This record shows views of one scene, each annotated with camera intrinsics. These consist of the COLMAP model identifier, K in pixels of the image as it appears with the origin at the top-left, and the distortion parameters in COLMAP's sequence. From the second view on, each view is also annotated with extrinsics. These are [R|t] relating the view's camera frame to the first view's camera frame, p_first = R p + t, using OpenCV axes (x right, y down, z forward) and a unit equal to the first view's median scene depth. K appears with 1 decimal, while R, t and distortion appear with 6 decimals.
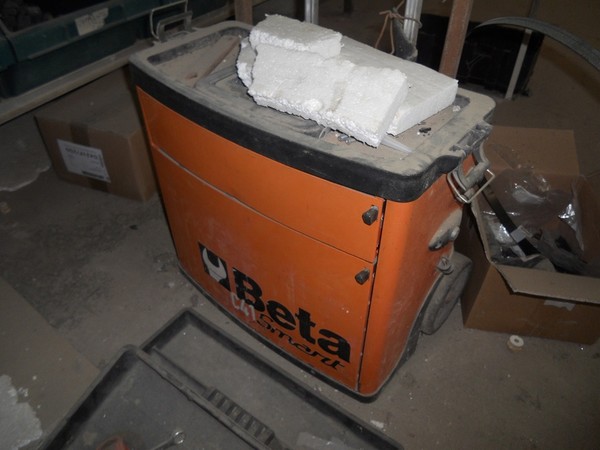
lens RADIAL K [[469.3, 0, 301.0], [0, 469.3, 225.8], [0, 0, 1]] dist [-0.037532, 0.019398]
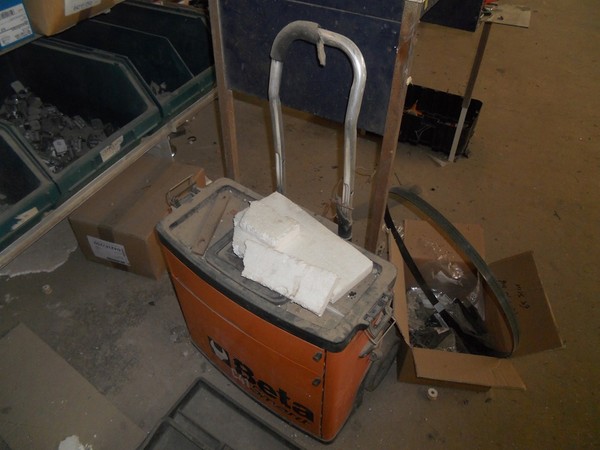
lens RADIAL K [[469.3, 0, 303.1], [0, 469.3, 222.0], [0, 0, 1]] dist [-0.037532, 0.019398]
pose [[0.998910, -0.032203, 0.033804, 0.032119], [0.030555, 0.998372, 0.048174, -0.342271], [-0.035301, -0.047089, 0.998267, -0.376862]]
